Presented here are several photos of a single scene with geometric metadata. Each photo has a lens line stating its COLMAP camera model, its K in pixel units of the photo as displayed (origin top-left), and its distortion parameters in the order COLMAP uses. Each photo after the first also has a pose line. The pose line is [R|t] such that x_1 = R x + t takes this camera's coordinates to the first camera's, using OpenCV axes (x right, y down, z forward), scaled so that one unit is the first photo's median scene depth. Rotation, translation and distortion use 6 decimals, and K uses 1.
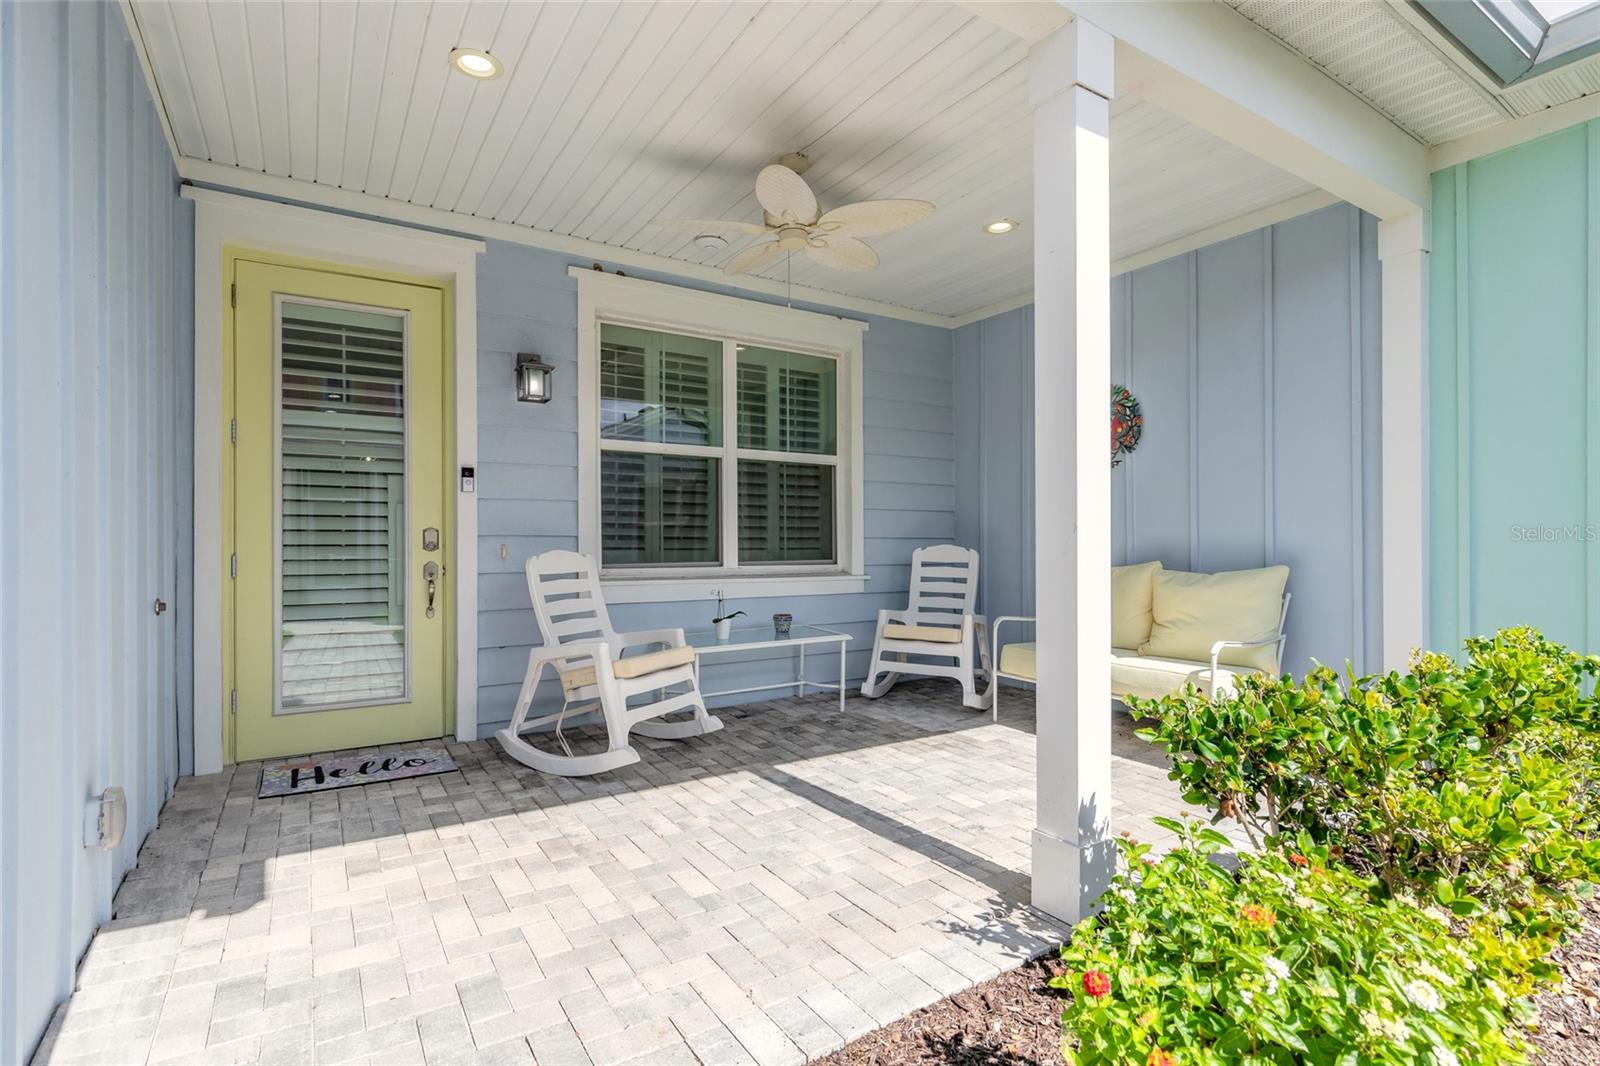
lens RADIAL K [[772.1, 0, 795.1], [0, 772.1, 536.1], [0, 0, 1]] dist [0.004169, -0.000140]
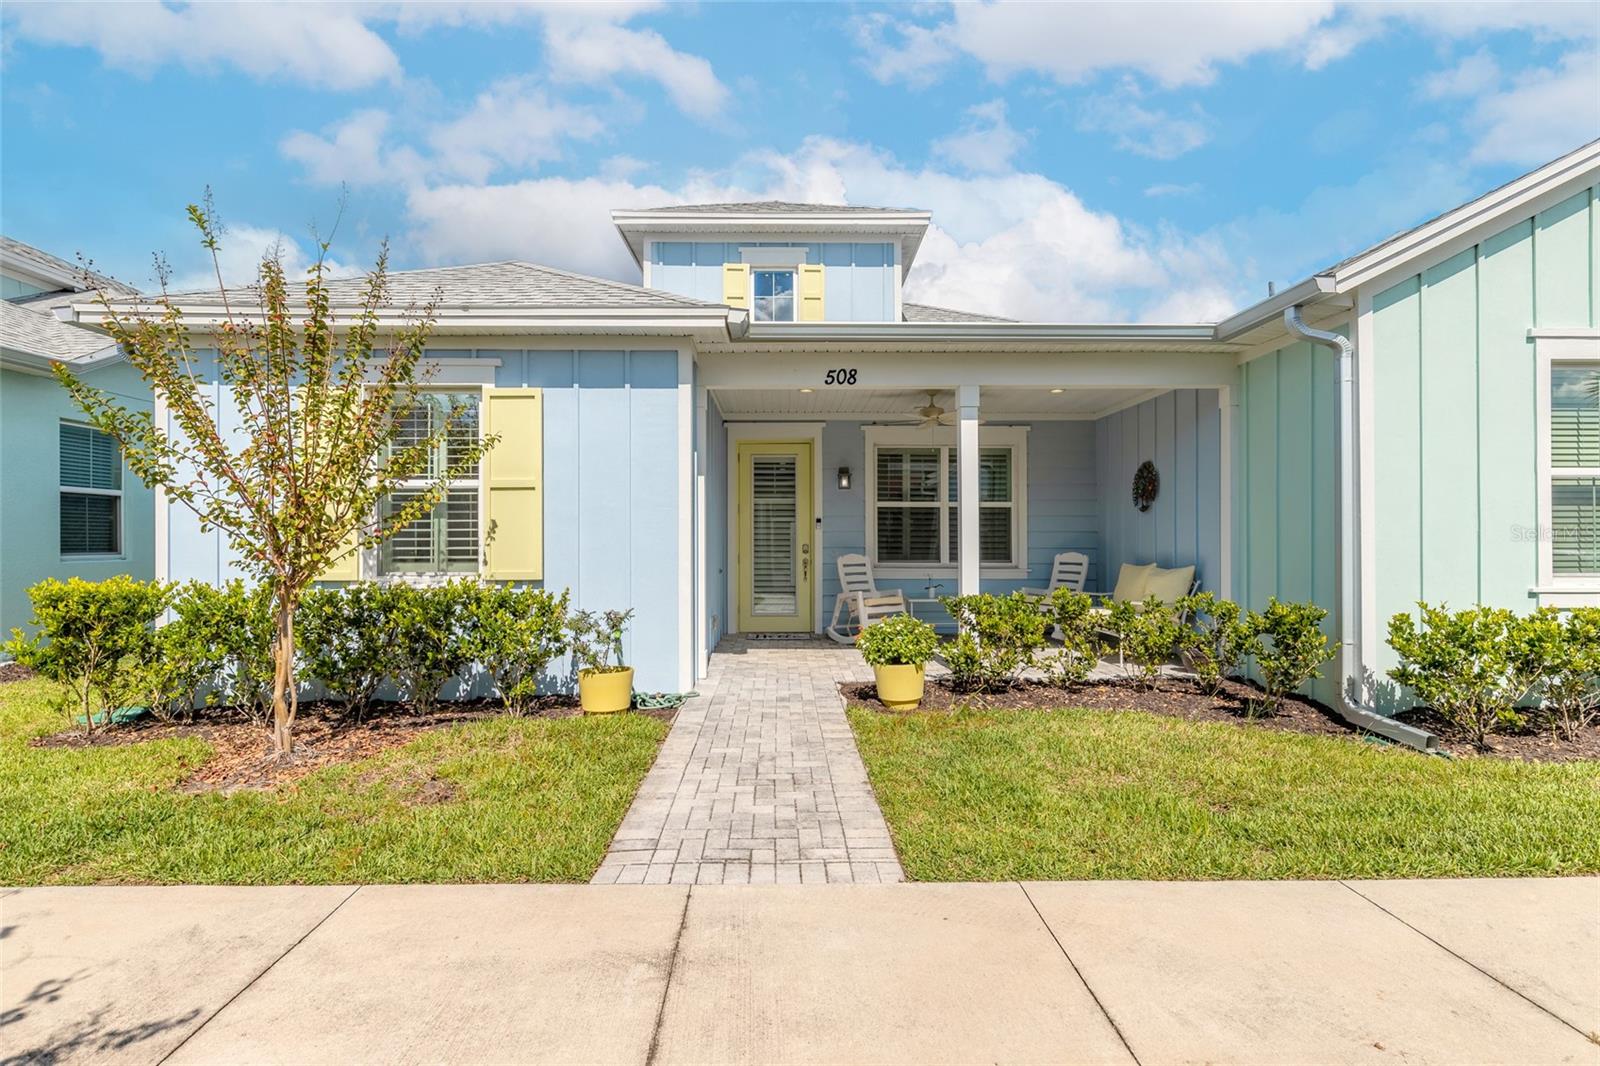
lens RADIAL K [[772.1, 0, 795.1], [0, 772.1, 536.1], [0, 0, 1]] dist [0.004169, -0.000140]
pose [[0.852589, -0.001722, -0.522579, 0.687455], [0.002699, 0.999996, 0.001109, -0.034664], [0.522575, -0.002356, 0.852590, -0.966564]]
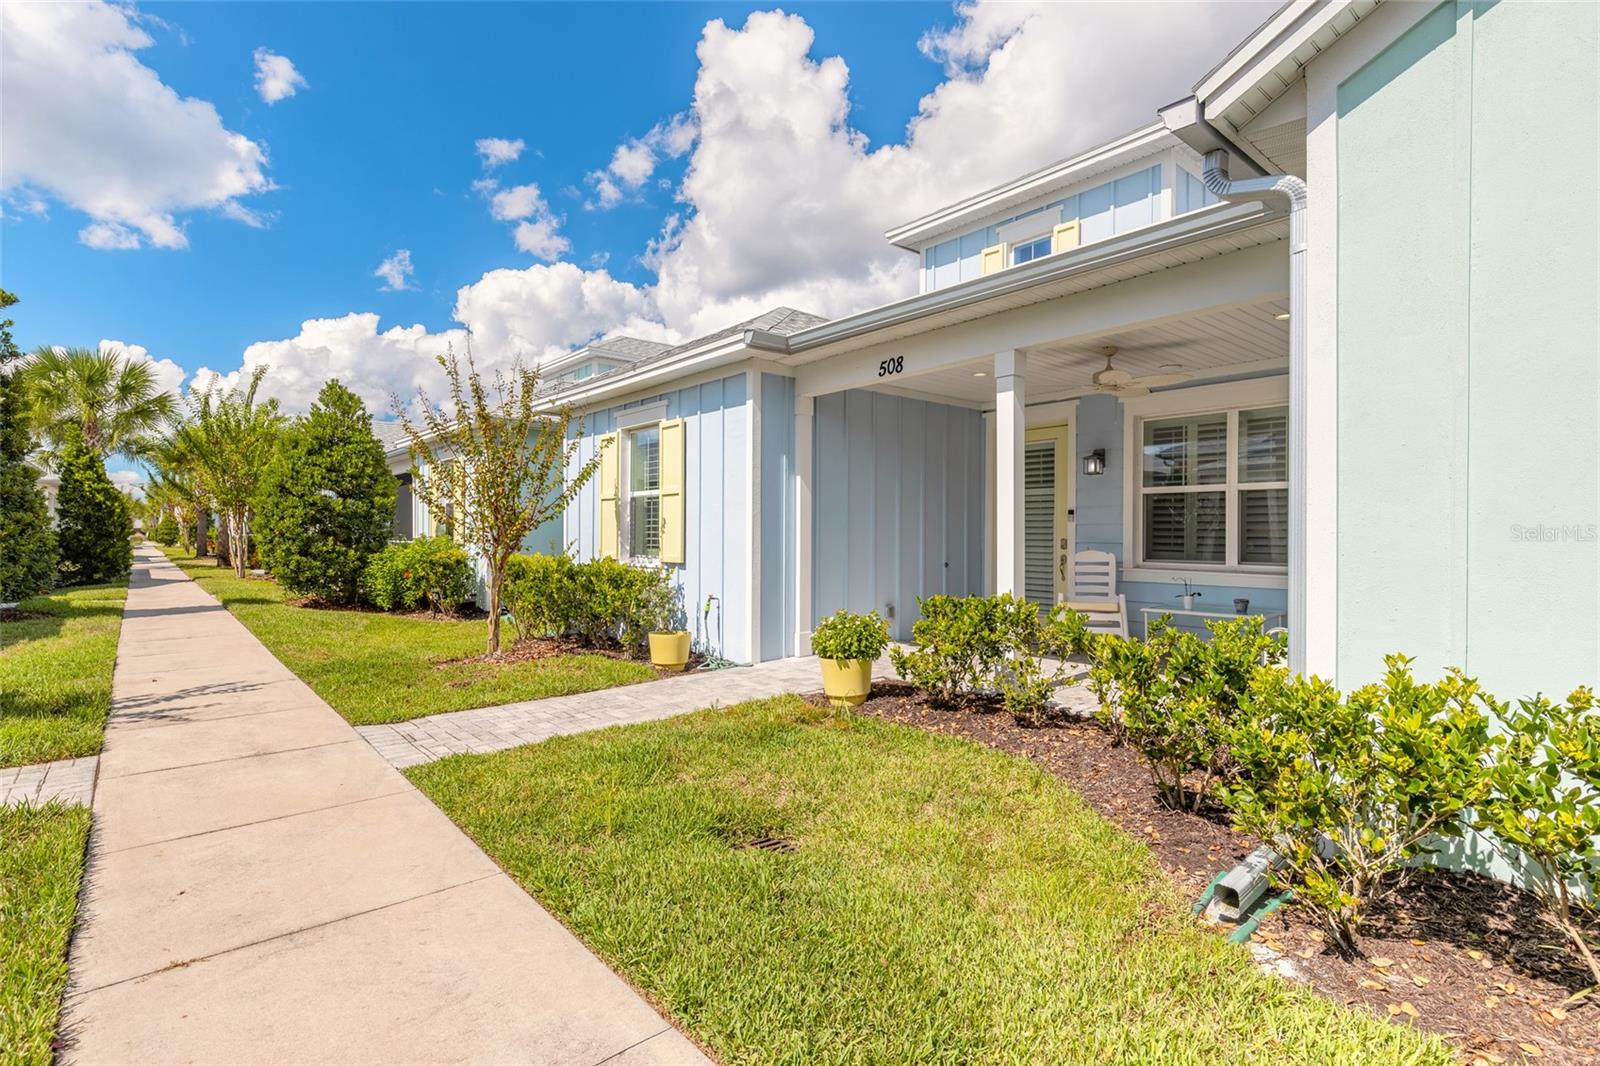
lens RADIAL K [[772.1, 0, 795.1], [0, 772.1, 536.1], [0, 0, 1]] dist [0.004169, -0.000140]
pose [[0.136249, 0.003316, -0.990669, 1.408450], [0.003861, 0.999985, 0.003878, -0.026340], [0.990667, -0.004353, 0.136234, -0.023491]]
